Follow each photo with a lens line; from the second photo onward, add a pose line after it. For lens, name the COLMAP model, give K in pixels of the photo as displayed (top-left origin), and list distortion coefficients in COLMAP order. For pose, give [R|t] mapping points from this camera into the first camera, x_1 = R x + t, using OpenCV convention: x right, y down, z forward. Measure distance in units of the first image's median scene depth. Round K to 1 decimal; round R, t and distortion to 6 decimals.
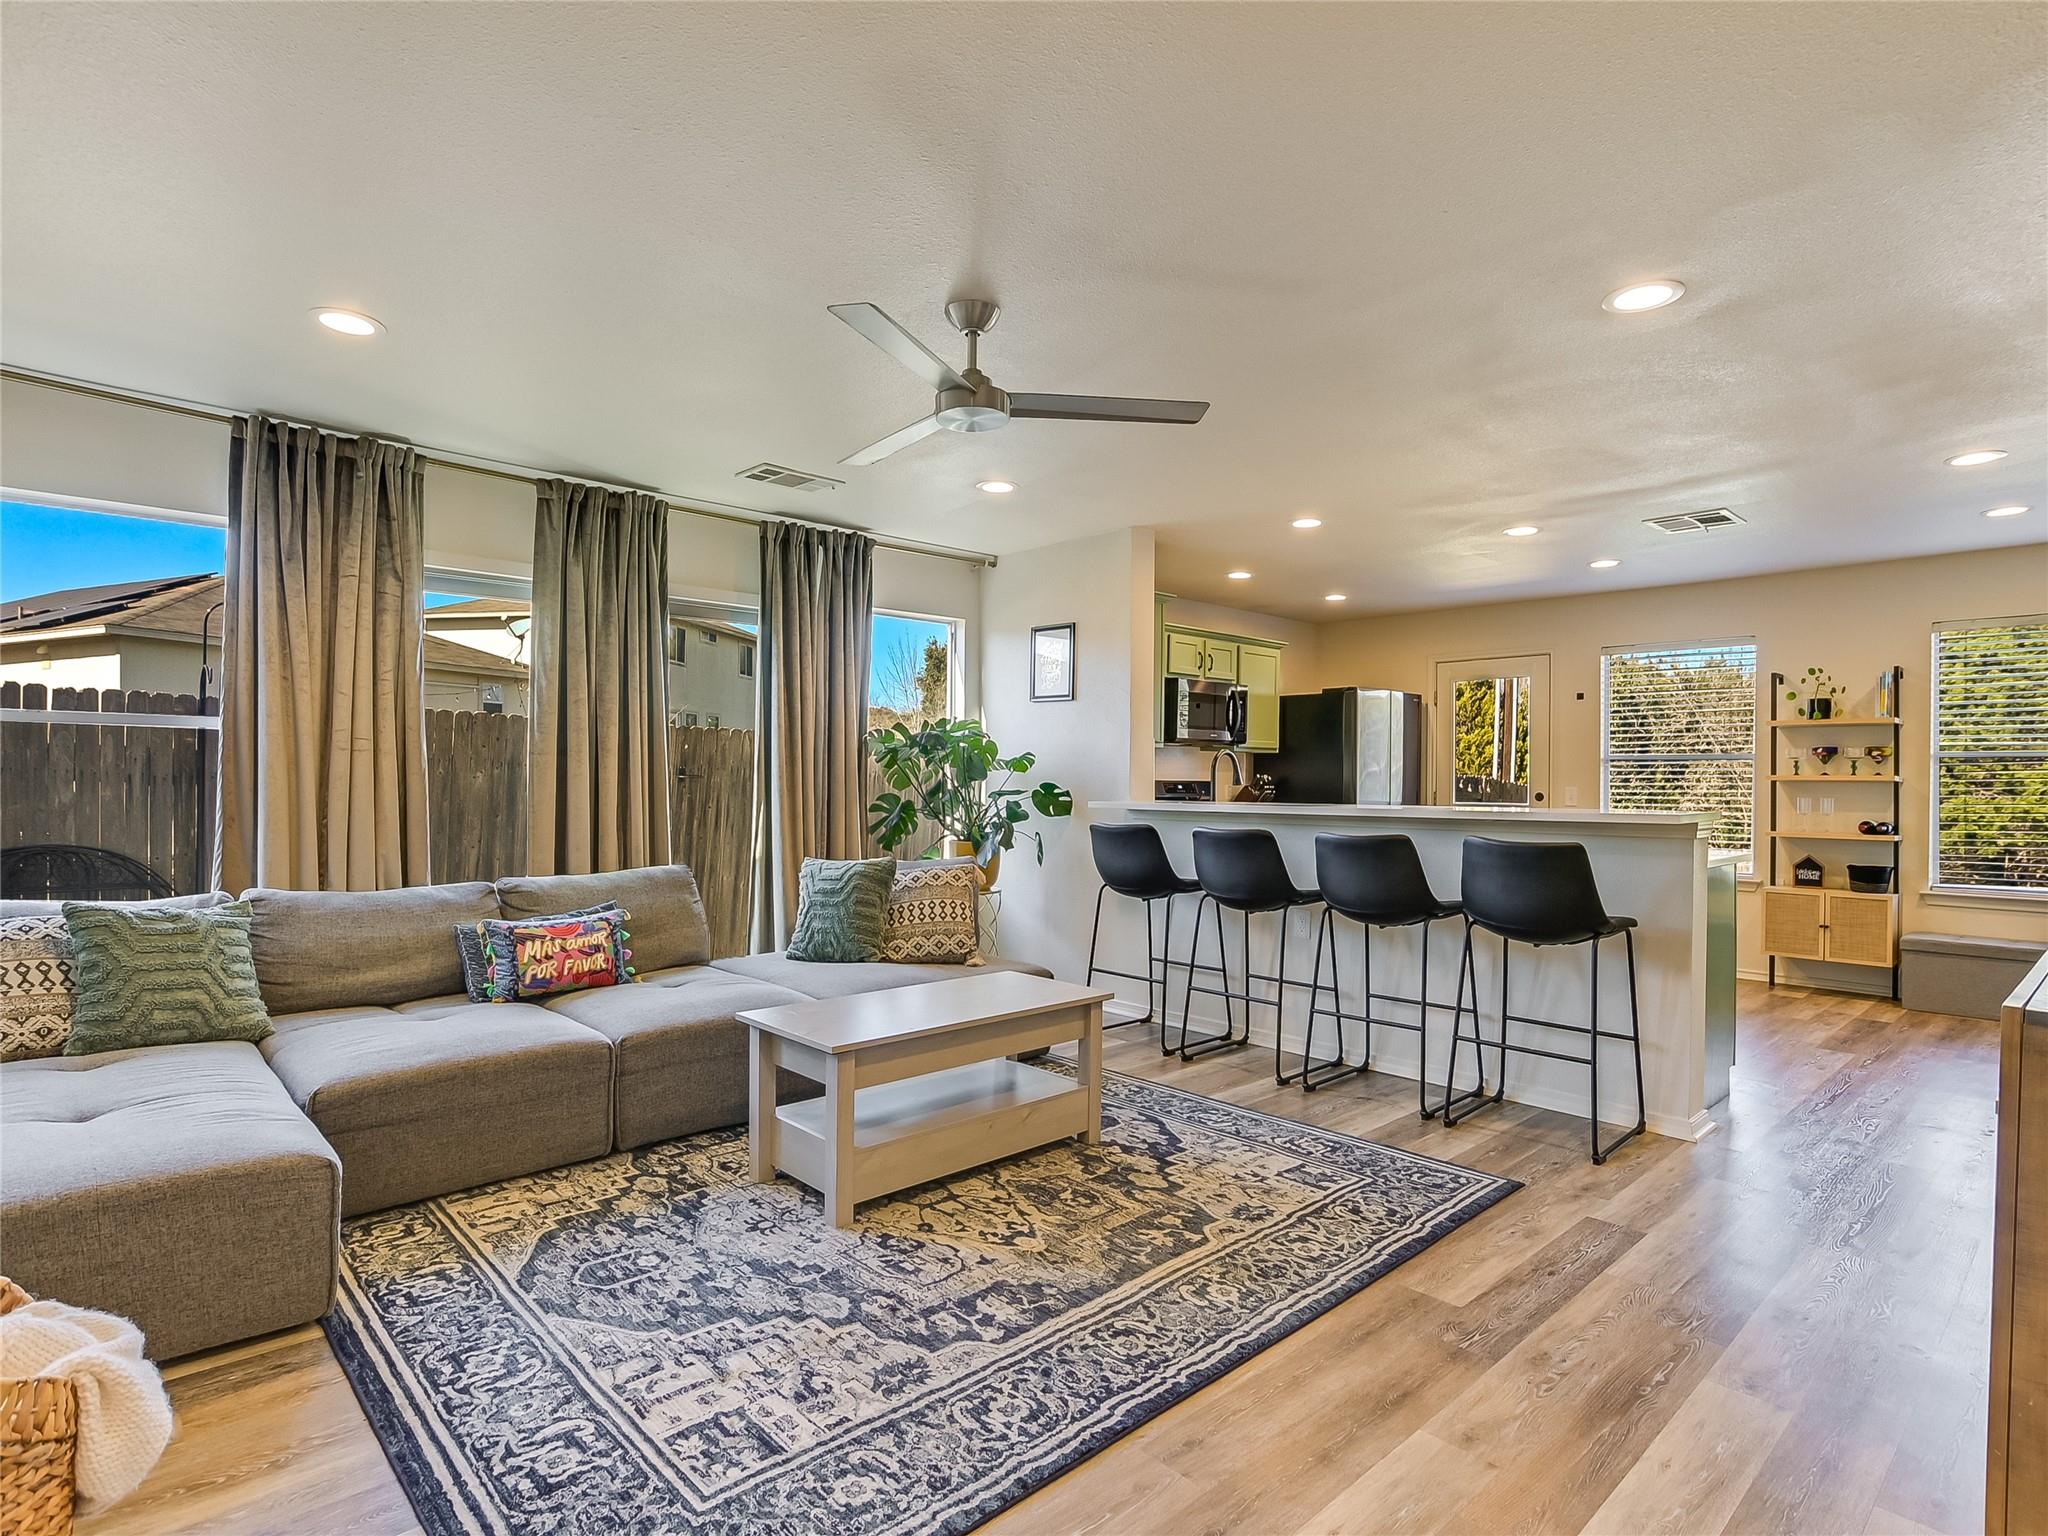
lens RADIAL K [[1071.2, 0, 1016.6], [0, 1071.2, 778.2], [0, 0, 1]] dist [-0.024668, 0.000207]
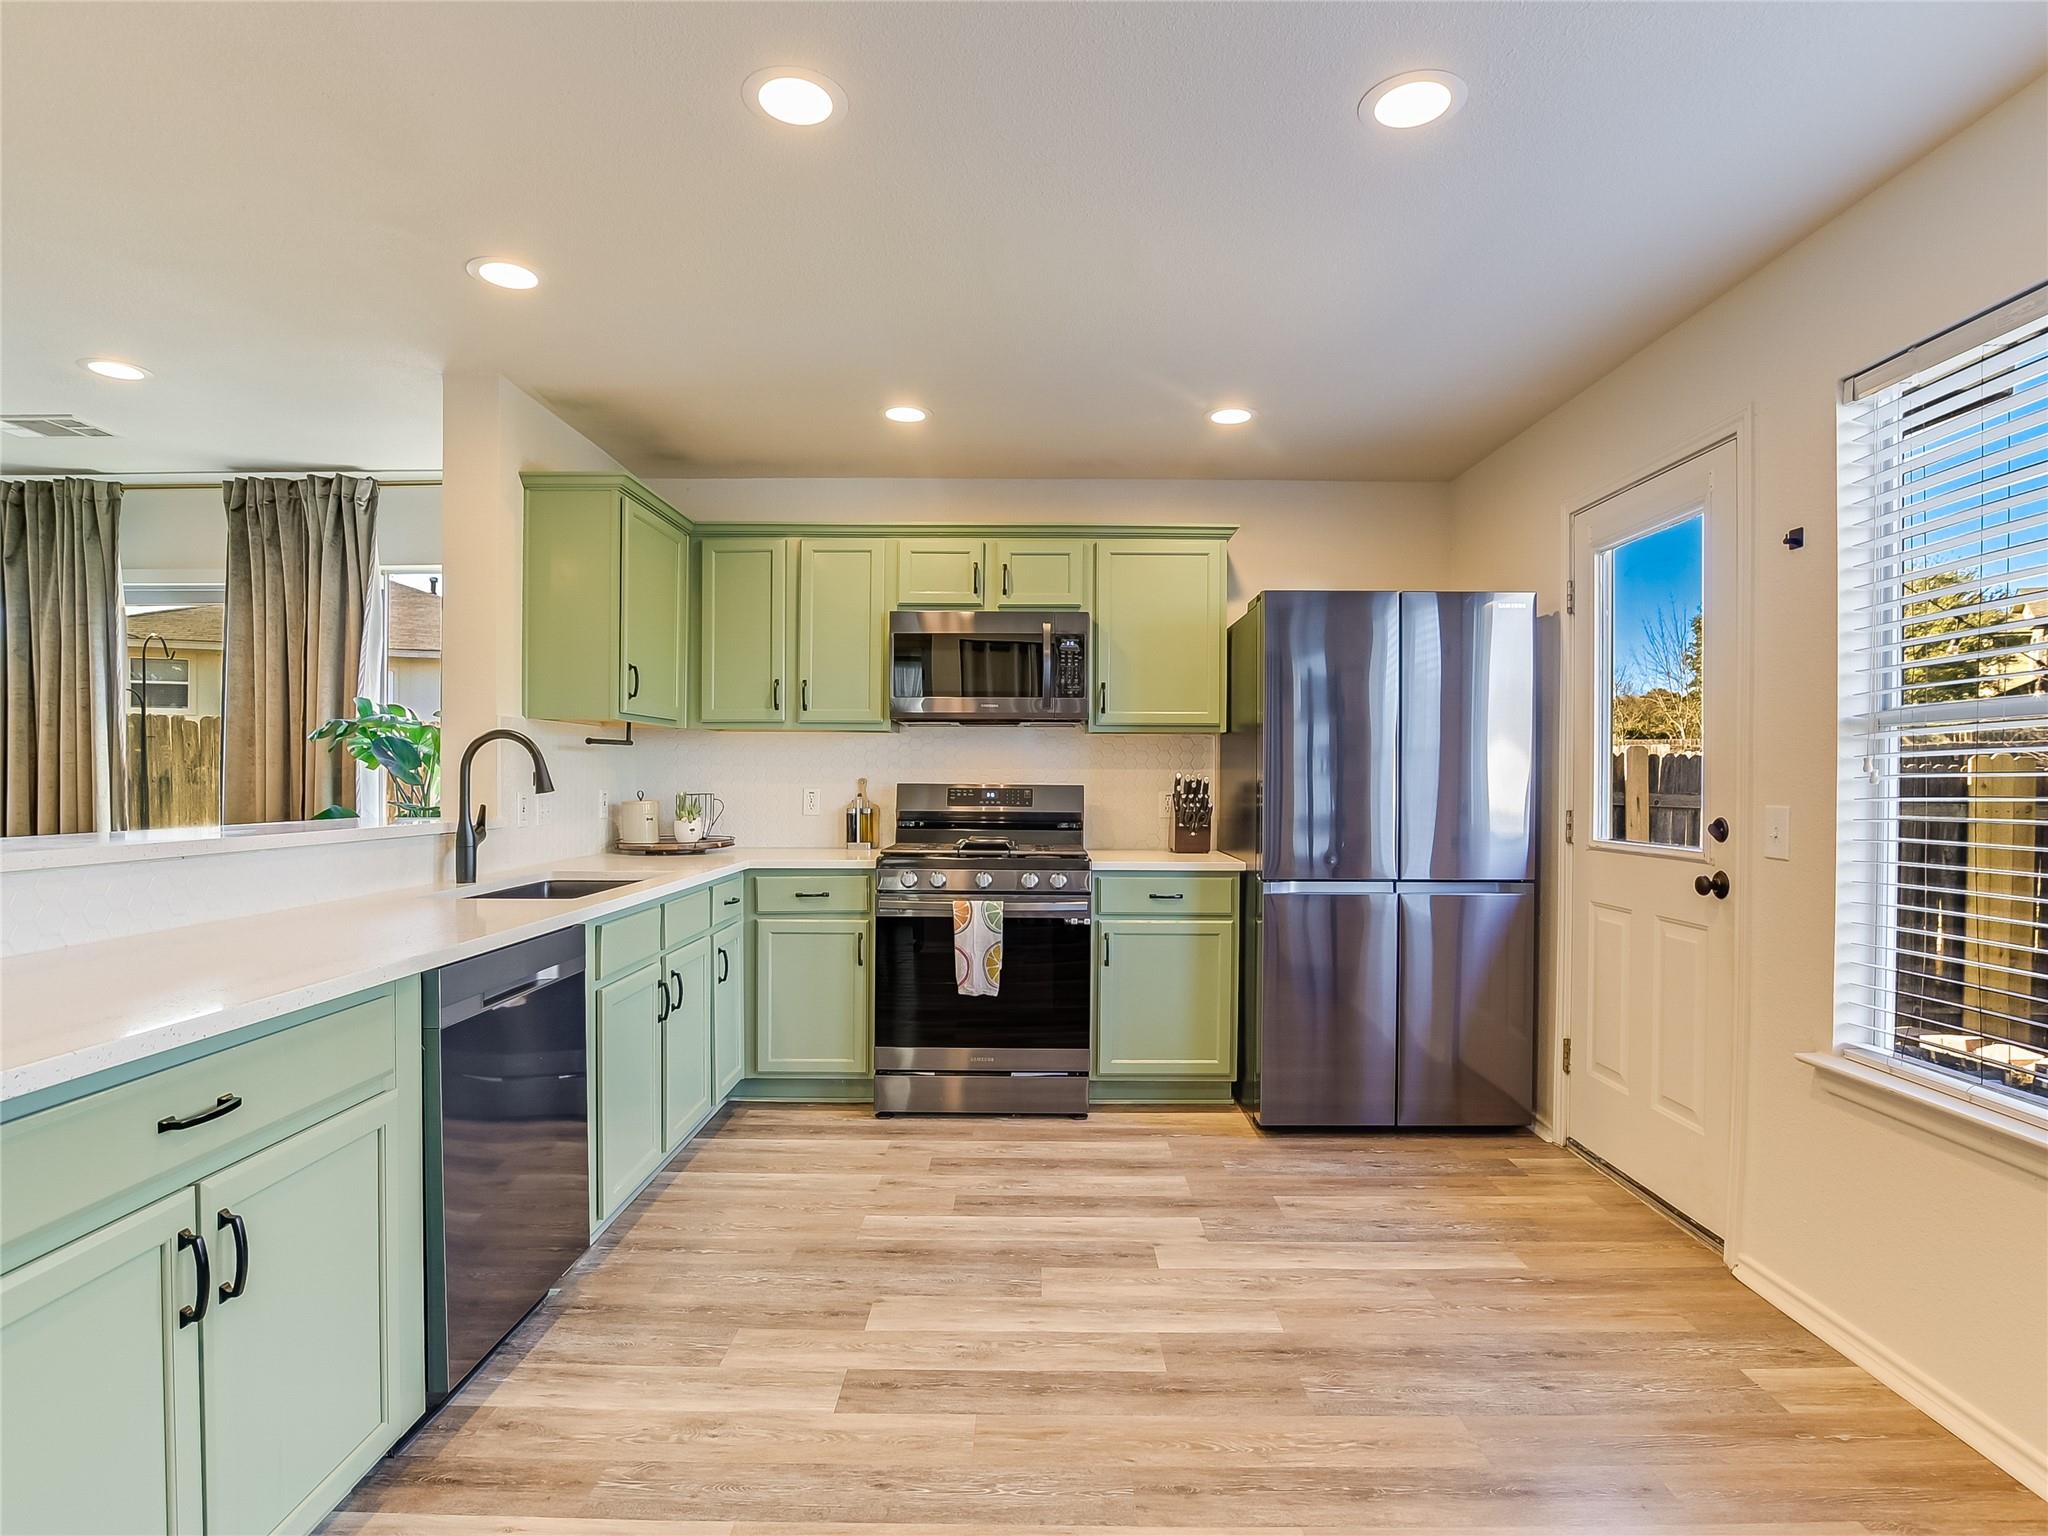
lens RADIAL K [[1080.0, 0, 1024.4], [0, 1080.0, 779.3], [0, 0, 1]] dist [-0.039555, 0.012349]
pose [[0.731938, -0.003399, -0.681363, 1.508453], [0.003668, 0.999993, -0.001048, 0.002360], [0.681362, -0.001732, 0.731945, 1.518805]]
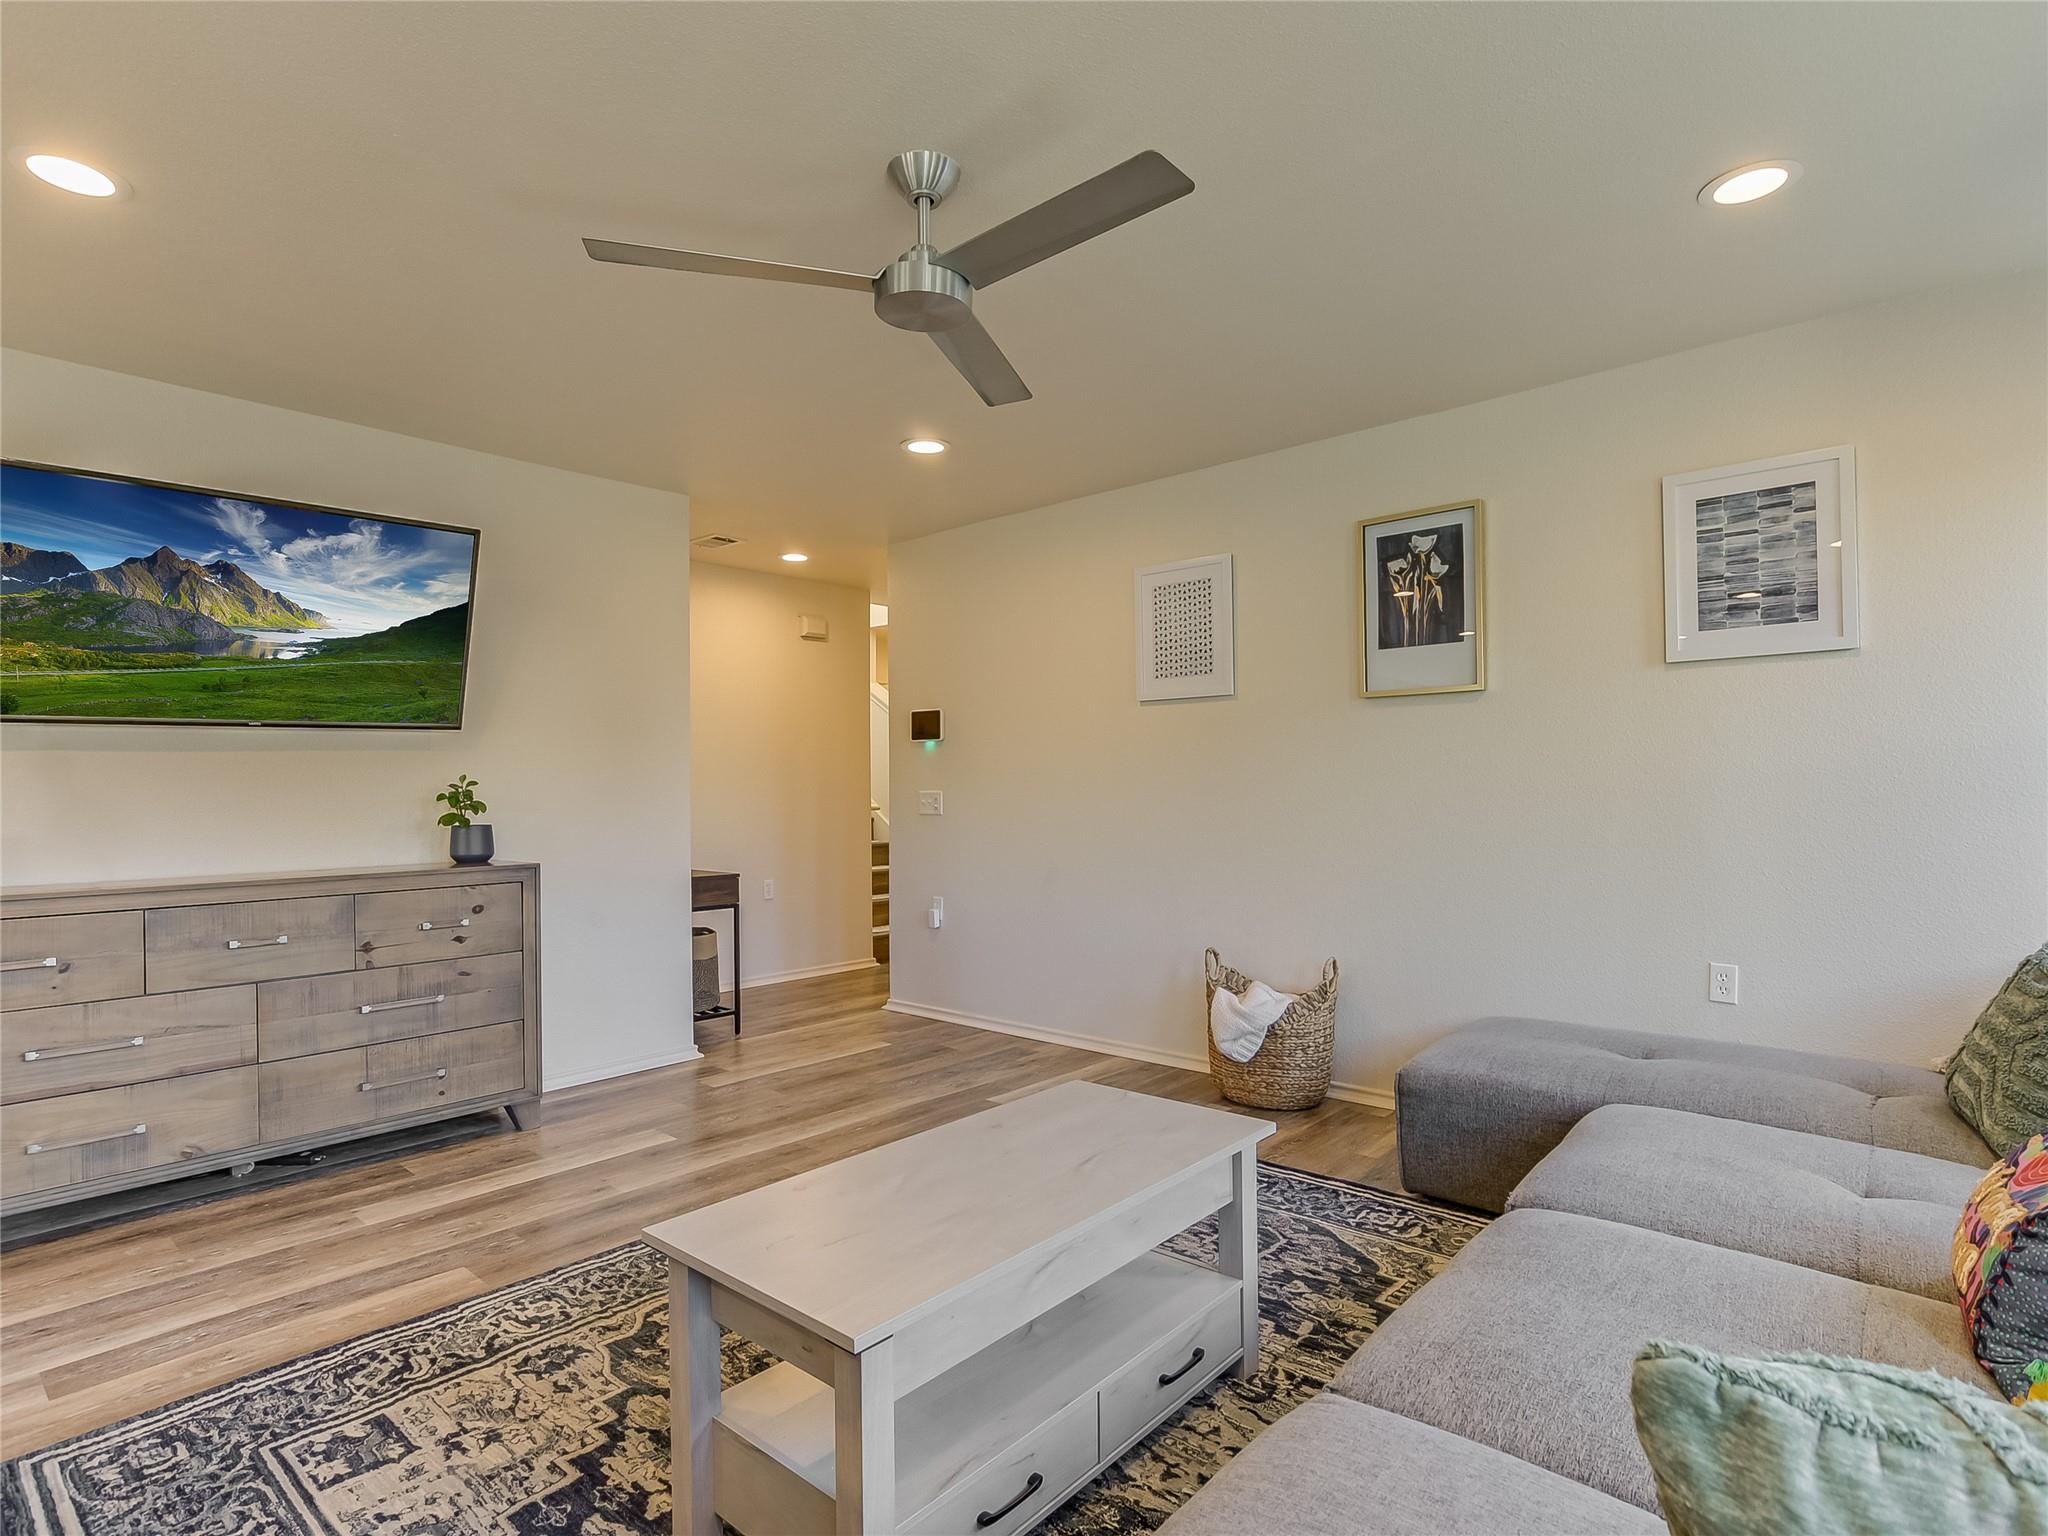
lens RADIAL K [[1054.2, 0, 1029.4], [0, 1054.2, 776.0], [0, 0, 1]] dist [-0.011057, 0.000793]
pose [[-0.993977, -0.002066, -0.109573, -0.034489], [-0.000741, 0.999926, -0.012138, 0.006071], [0.109590, -0.011984, -0.993905, 1.847335]]
